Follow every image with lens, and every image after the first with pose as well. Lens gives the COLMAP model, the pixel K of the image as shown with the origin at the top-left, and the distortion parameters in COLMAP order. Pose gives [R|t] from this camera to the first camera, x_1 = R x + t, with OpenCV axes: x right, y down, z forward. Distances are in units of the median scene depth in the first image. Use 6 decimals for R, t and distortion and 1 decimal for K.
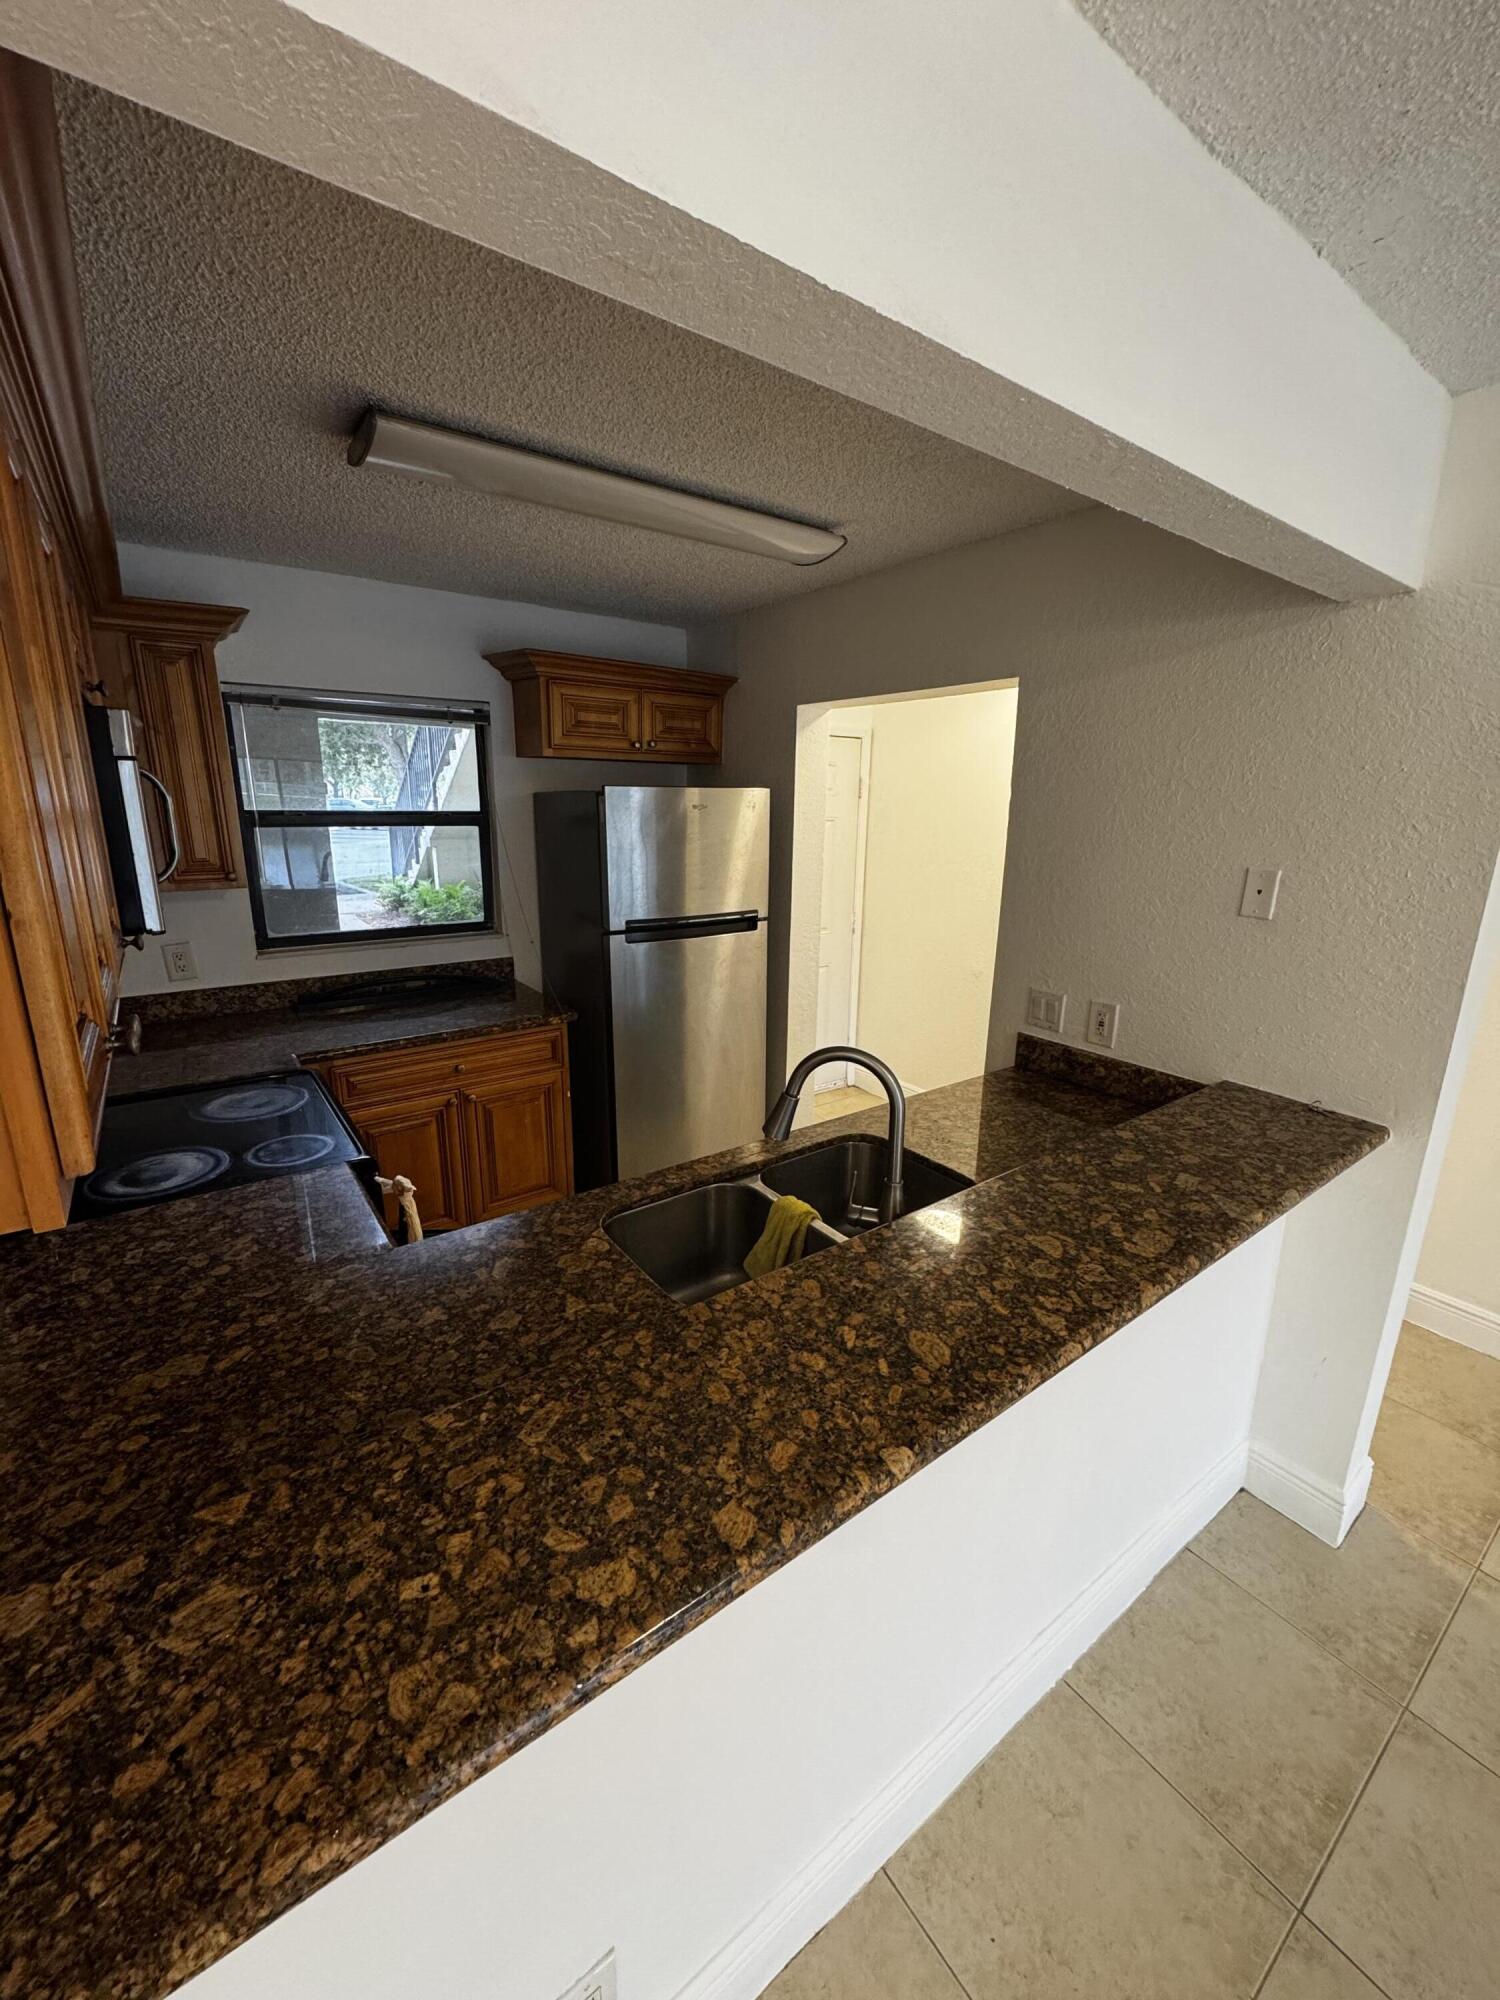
lens RADIAL K [[793.2, 0, 750.0], [0, 793.2, 1000.0], [0, 0, 1]] dist [-0.000075, 0.000156]
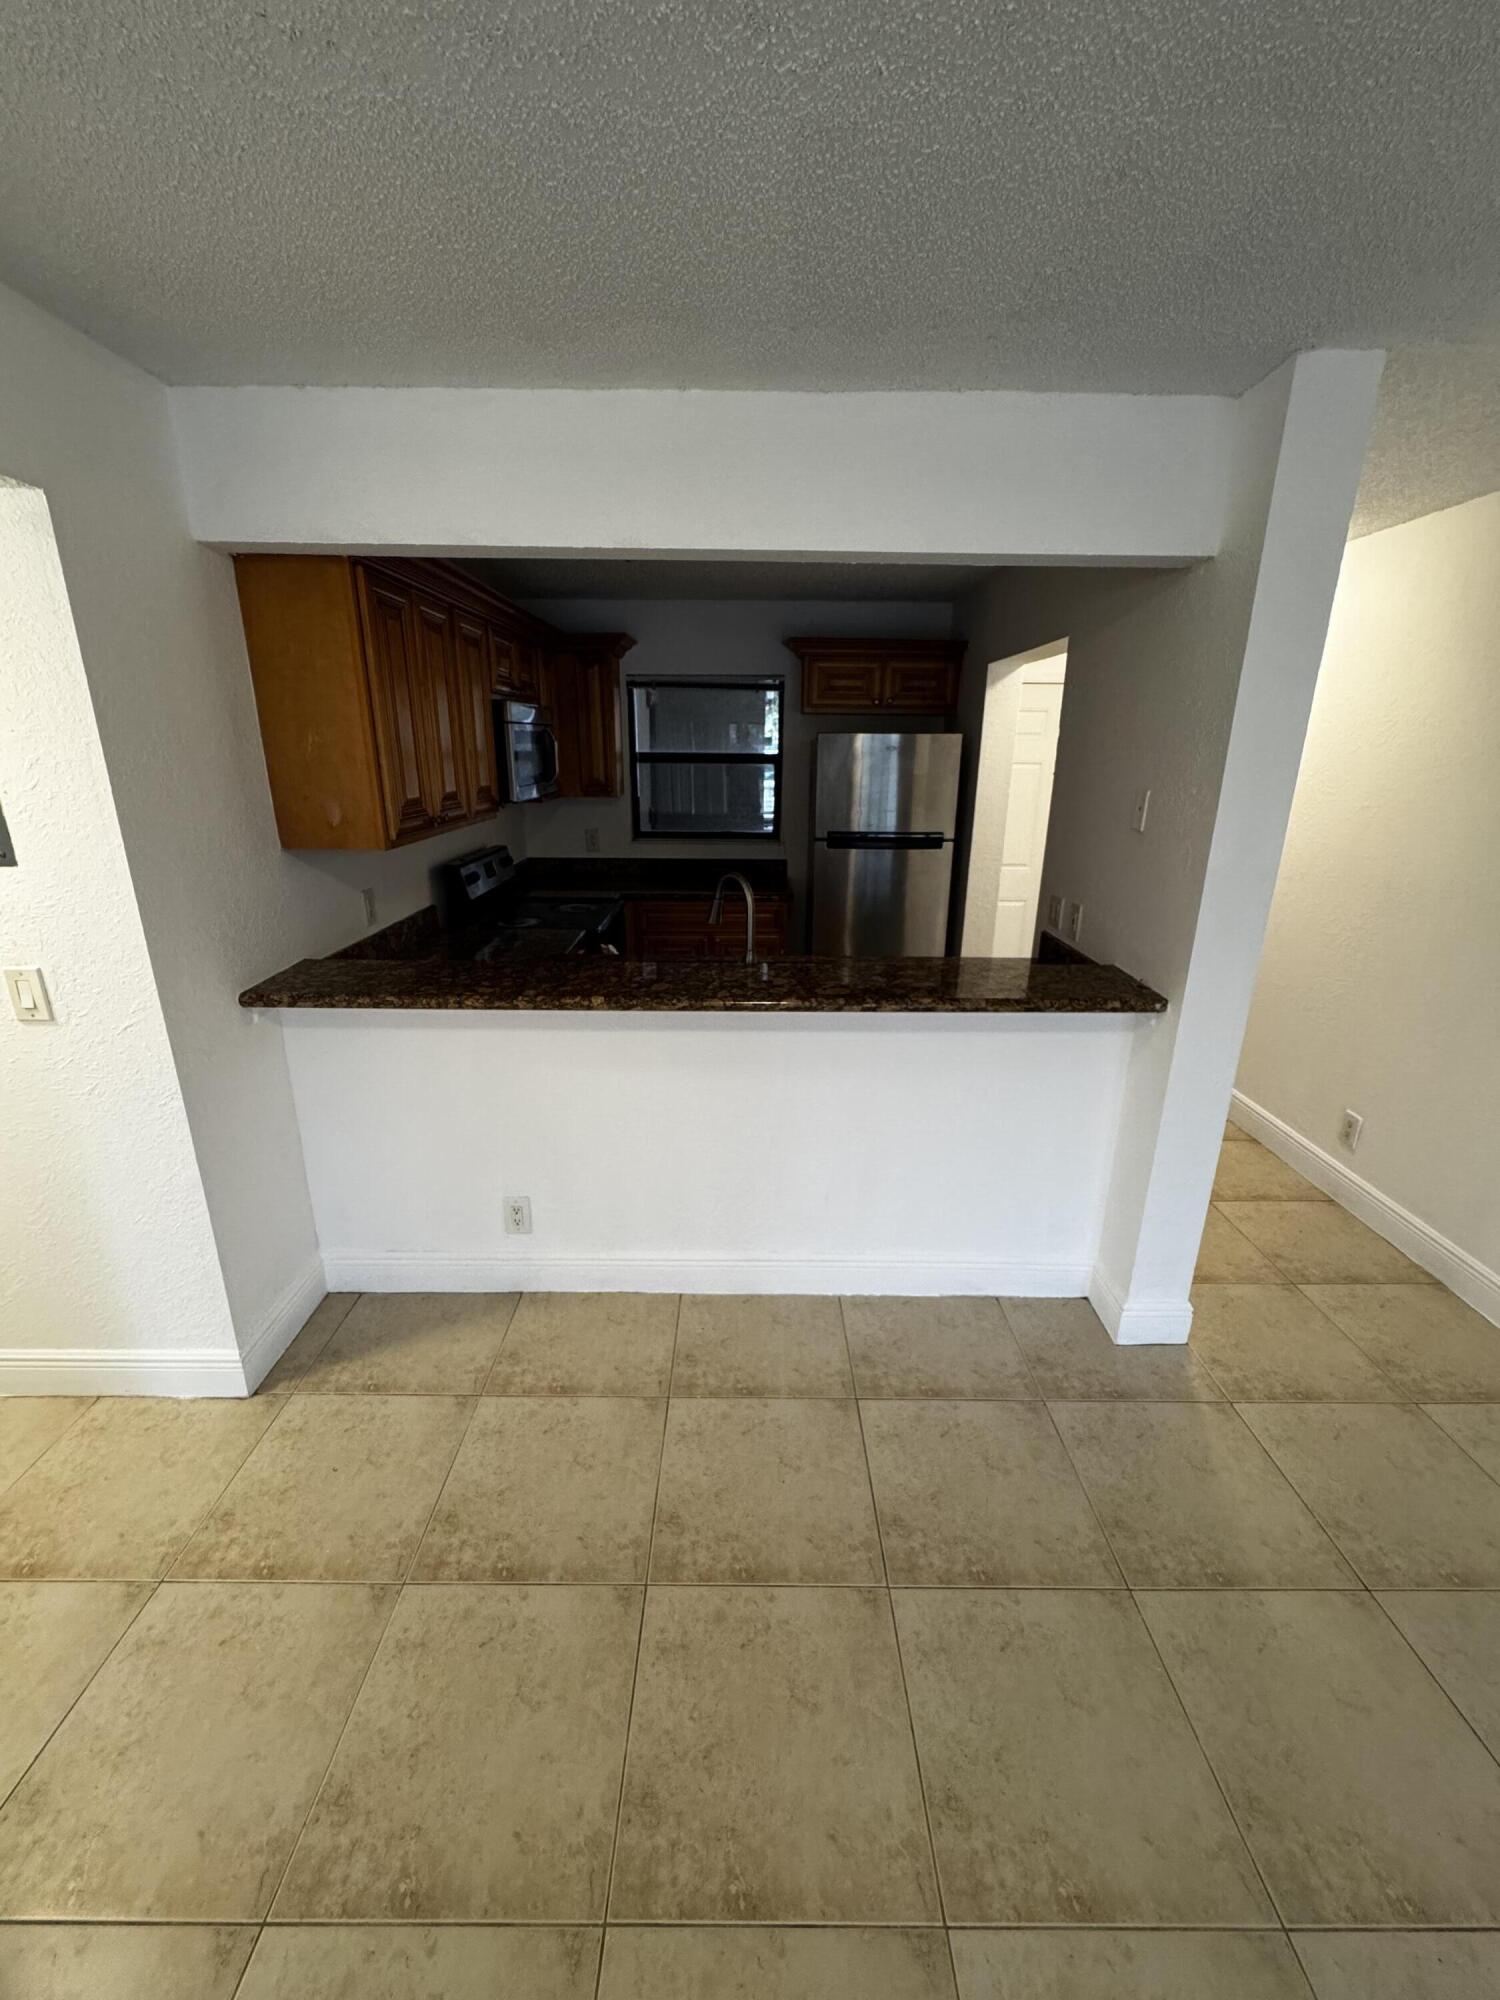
lens RADIAL K [[793.2, 0, 750.0], [0, 793.2, 1000.0], [0, 0, 1]] dist [-0.000075, 0.000156]
pose [[0.809593, 0.170211, -0.561772, 0.520411], [-0.141327, 0.985404, 0.094895, 0.072576], [0.569725, 0.002567, 0.821831, -0.206022]]
